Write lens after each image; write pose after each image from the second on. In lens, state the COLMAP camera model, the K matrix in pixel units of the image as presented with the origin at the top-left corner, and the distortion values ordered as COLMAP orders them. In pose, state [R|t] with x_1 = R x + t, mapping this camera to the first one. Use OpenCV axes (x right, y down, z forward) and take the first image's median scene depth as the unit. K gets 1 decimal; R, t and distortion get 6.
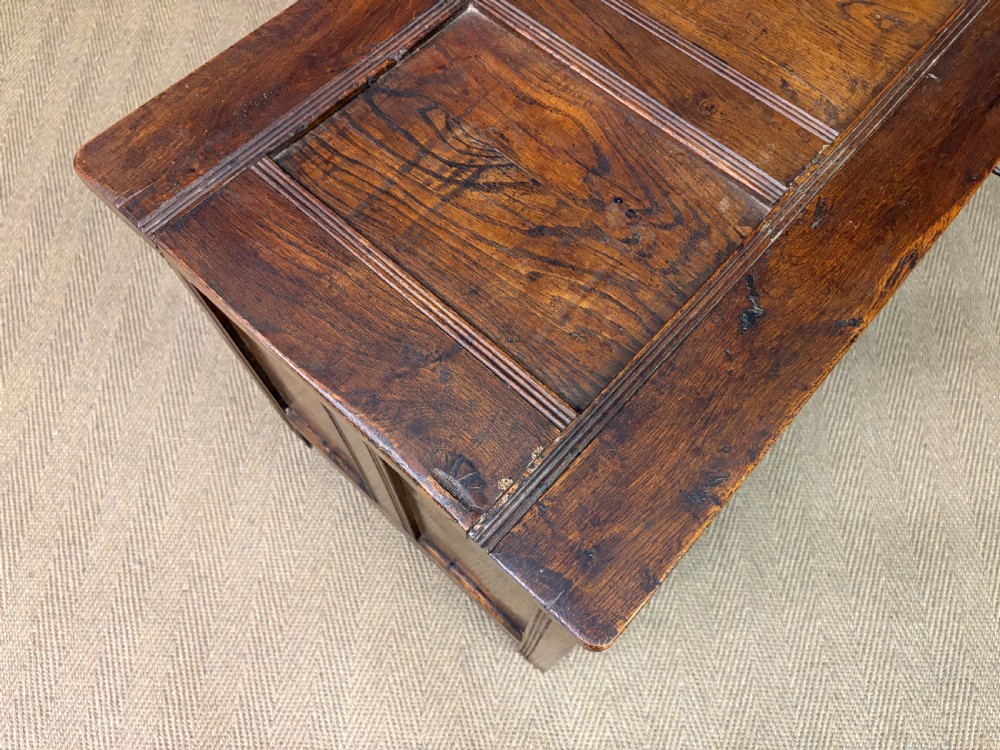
lens RADIAL K [[780.1, 0, 497.0], [0, 780.1, 380.9], [0, 0, 1]] dist [0.064952, -0.098411]
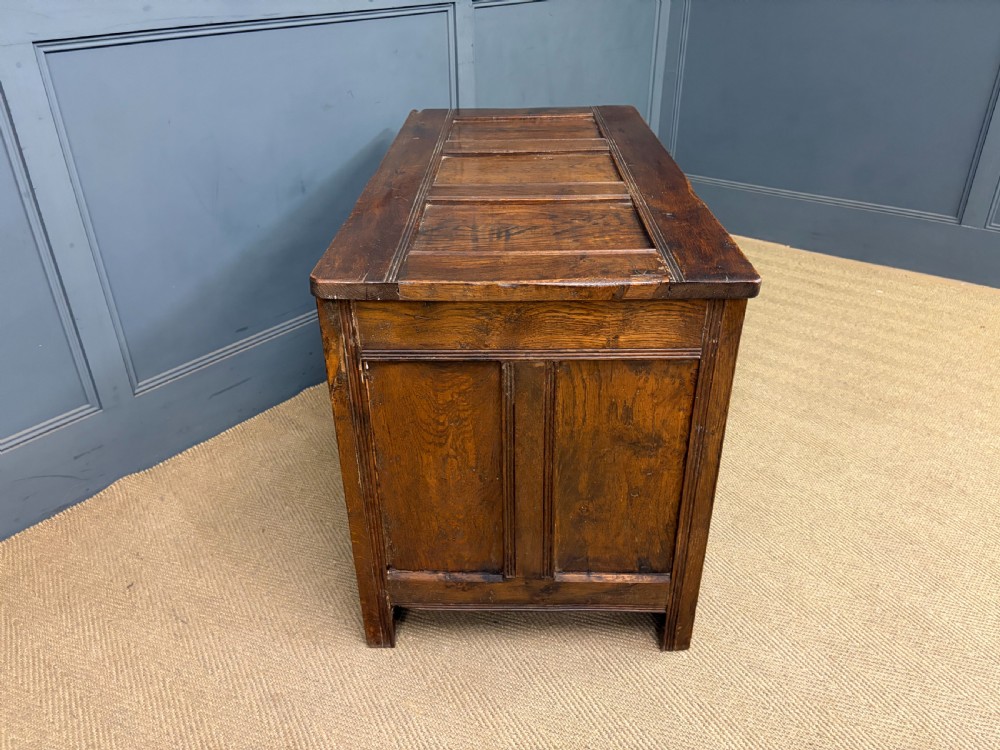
lens RADIAL K [[773.1, 0, 494.5], [0, 773.1, 374.0], [0, 0, 1]] dist [0.070842, -0.101134]
pose [[0.752383, -0.330482, 0.569826, -1.206144], [0.607162, 0.683430, -0.405312, 0.684784], [-0.255488, 0.650927, 0.714857, -0.062883]]
